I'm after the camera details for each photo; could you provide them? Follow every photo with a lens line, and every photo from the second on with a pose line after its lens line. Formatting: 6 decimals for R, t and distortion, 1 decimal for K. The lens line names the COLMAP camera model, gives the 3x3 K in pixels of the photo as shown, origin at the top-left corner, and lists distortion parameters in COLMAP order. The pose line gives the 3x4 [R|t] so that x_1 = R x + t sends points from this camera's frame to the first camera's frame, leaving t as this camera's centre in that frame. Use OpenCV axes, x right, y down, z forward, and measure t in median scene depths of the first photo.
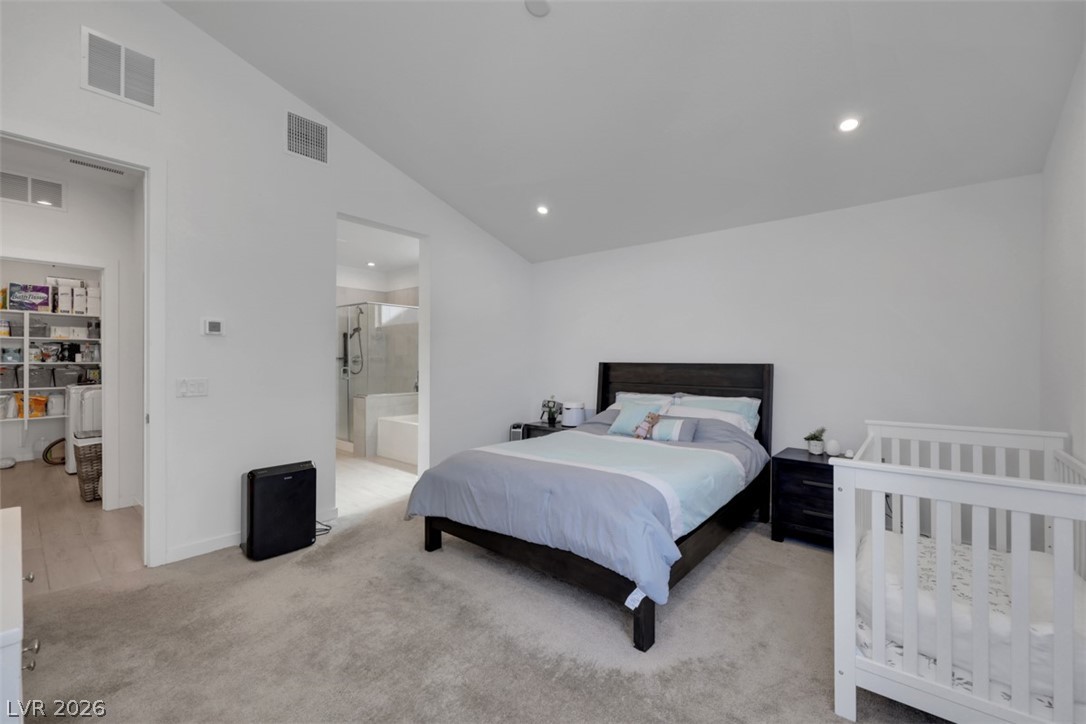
lens RADIAL K [[451.6, 0, 543.6], [0, 451.6, 359.2], [0, 0, 1]] dist [-0.001190, -0.000286]
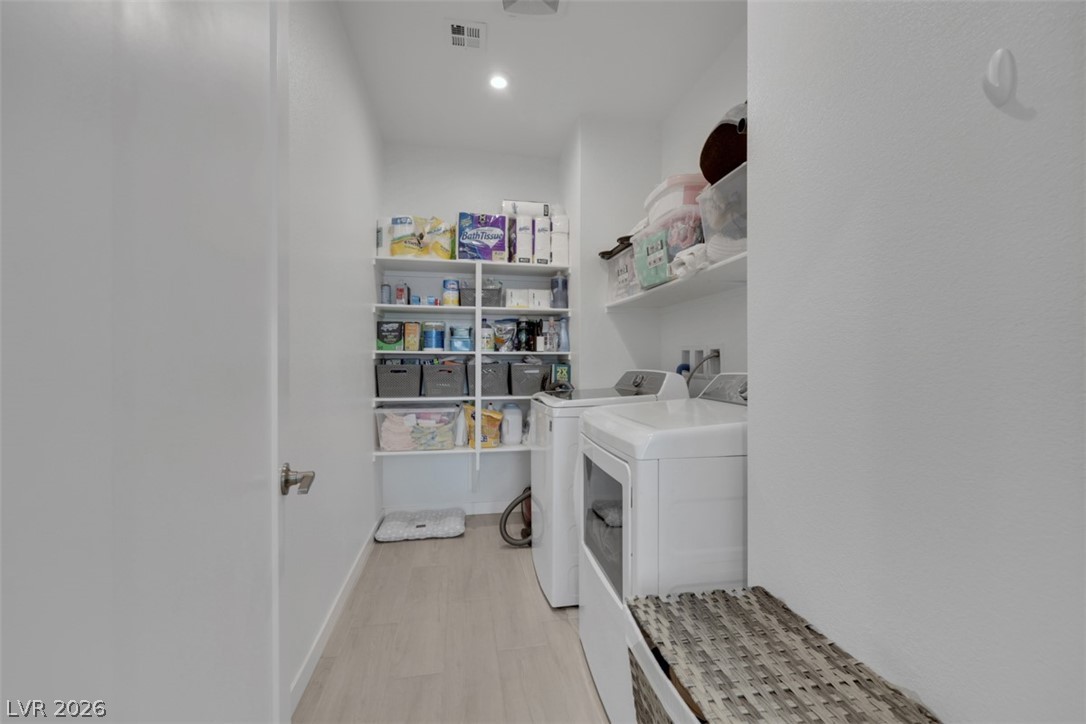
lens RADIAL K [[451.6, 0, 543.6], [0, 451.6, 359.2], [0, 0, 1]] dist [-0.001190, -0.000286]
pose [[0.773896, -0.001820, -0.633310, -0.699693], [-0.001013, 0.999991, -0.004111, 0.019050], [0.633312, 0.003823, 0.773887, 0.591595]]
